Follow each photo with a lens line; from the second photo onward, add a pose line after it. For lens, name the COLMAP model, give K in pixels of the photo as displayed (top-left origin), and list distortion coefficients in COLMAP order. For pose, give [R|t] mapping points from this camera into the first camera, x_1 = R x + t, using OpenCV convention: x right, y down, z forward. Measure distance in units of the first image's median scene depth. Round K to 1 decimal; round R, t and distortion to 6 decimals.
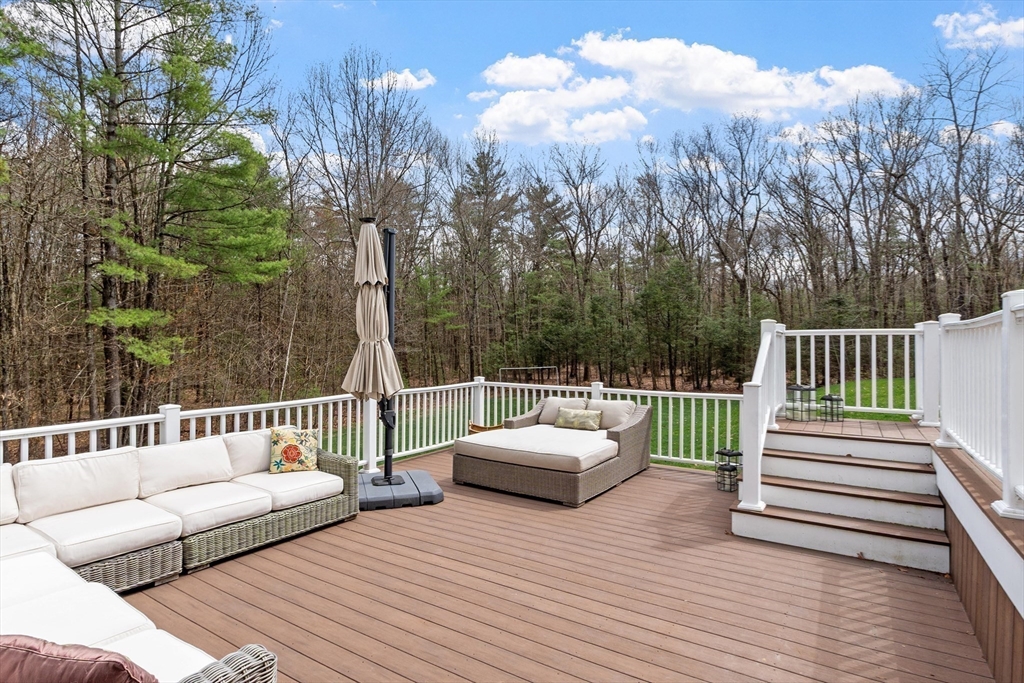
lens RADIAL K [[529.0, 0, 512.0], [0, 529.0, 341.5], [0, 0, 1]] dist [-0.000416, -0.000072]
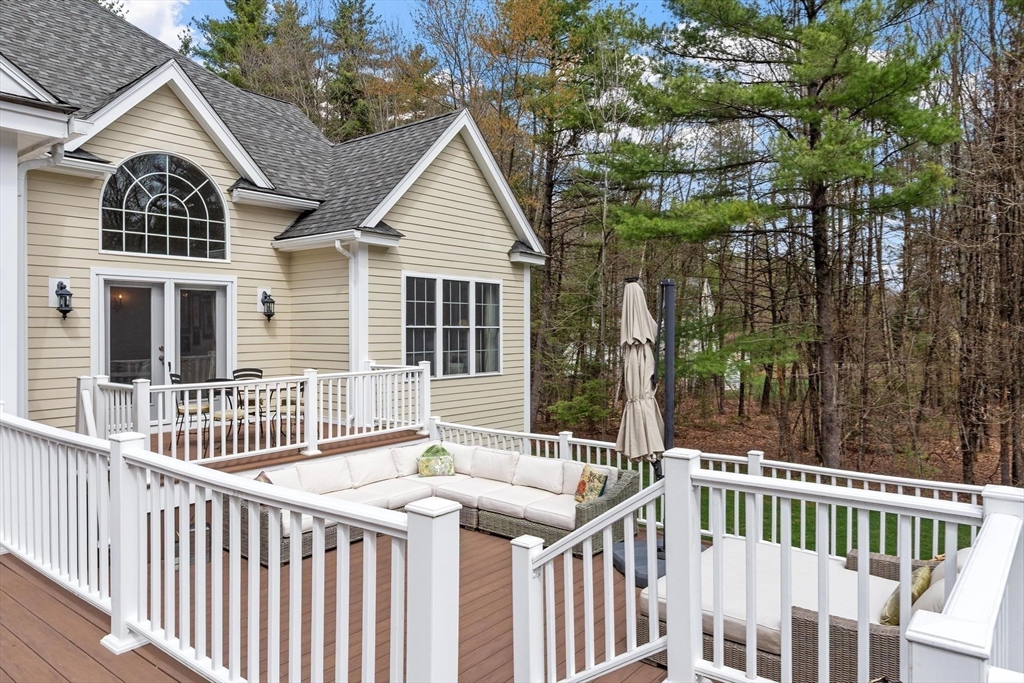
lens RADIAL K [[689.7, 0, 512.0], [0, 689.7, 341.5], [0, 0, 1]] dist [0.000944, 0.000090]
pose [[-0.105265, 0.018190, -0.994278, 1.138534], [0.007373, 0.999819, 0.017511, -0.147866], [0.994417, -0.005488, -0.105380, 0.981833]]
